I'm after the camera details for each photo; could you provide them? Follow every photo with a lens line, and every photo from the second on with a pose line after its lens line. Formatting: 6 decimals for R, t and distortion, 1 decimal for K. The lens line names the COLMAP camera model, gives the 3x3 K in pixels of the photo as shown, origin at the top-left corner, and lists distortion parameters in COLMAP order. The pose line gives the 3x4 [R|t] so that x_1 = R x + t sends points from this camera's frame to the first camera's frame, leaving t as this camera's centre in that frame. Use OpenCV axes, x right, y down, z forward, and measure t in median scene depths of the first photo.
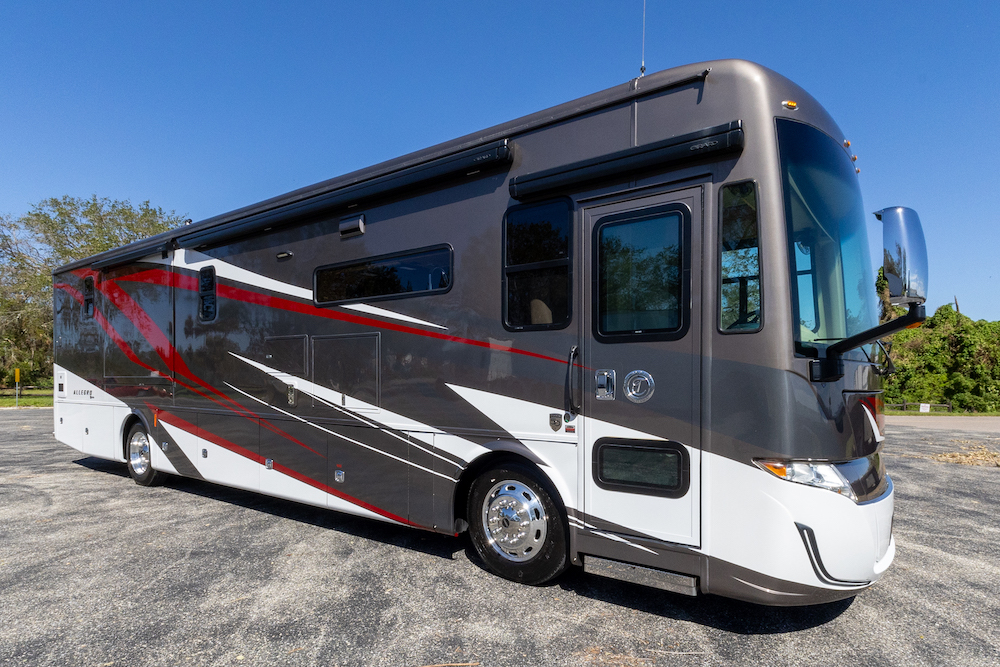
lens RADIAL K [[634.0, 0, 499.4], [0, 634.0, 393.5], [0, 0, 1]] dist [0.003351, 0.001675]
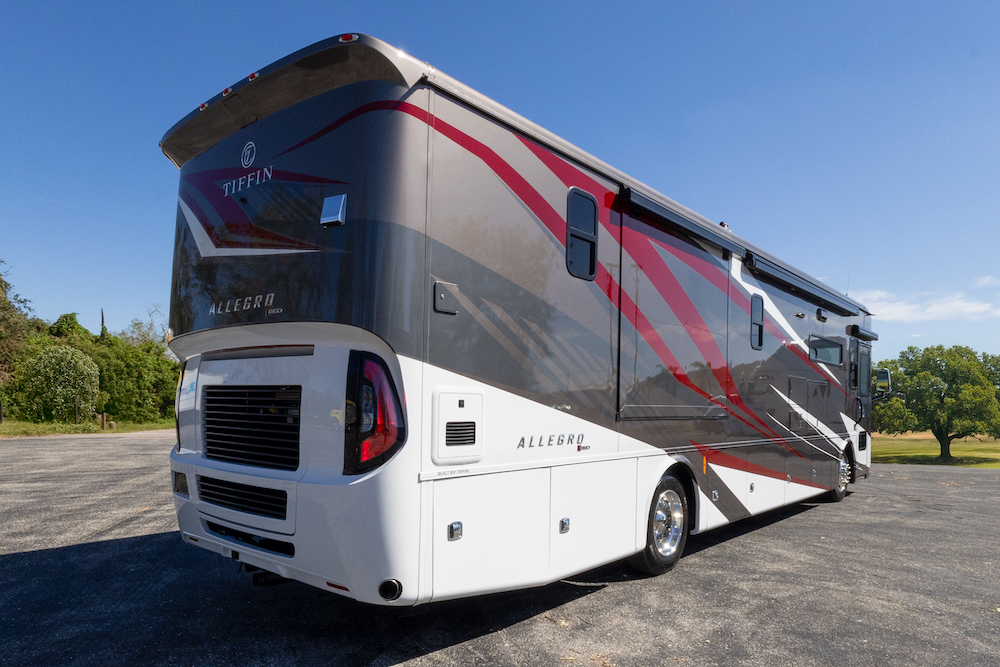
lens RADIAL K [[634.0, 0, 499.4], [0, 634.0, 393.5], [0, 0, 1]] dist [0.003351, 0.001675]
pose [[0.044402, 0.004714, 0.999003, -2.283828], [-0.002380, 0.999987, -0.004613, -0.067290], [-0.999011, -0.002173, 0.044412, 2.123817]]
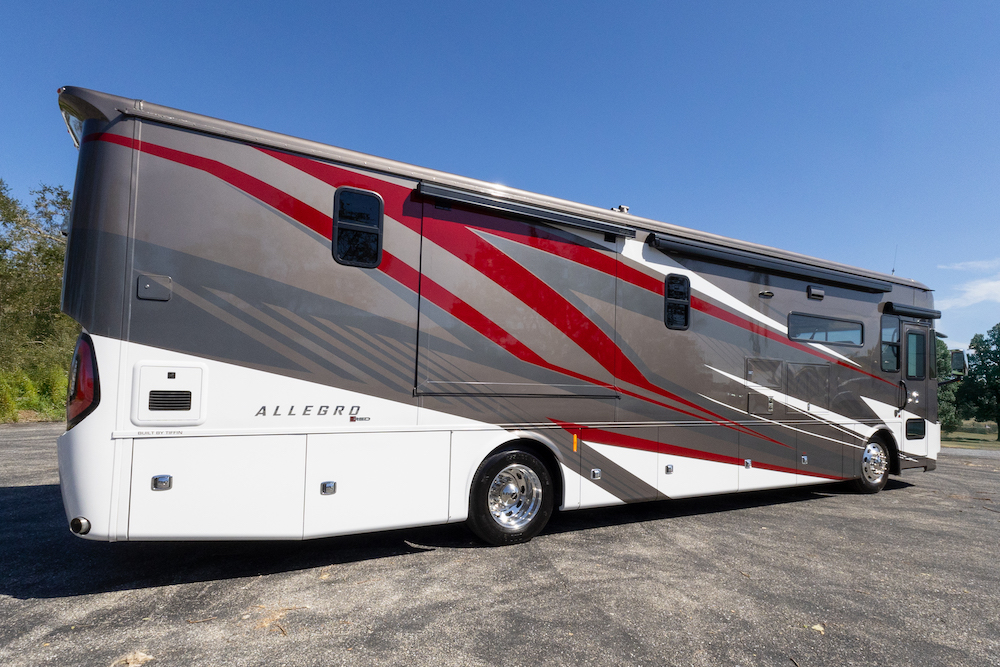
lens RADIAL K [[539.5, 0, 510.4], [0, 539.5, 357.4], [0, 0, 1]] dist [0.001953, 0.000715]
pose [[0.365931, 0.043921, 0.929605, -2.069588], [-0.008614, 0.999003, -0.043808, -0.054833], [-0.930602, 0.008023, 0.365944, 1.470047]]
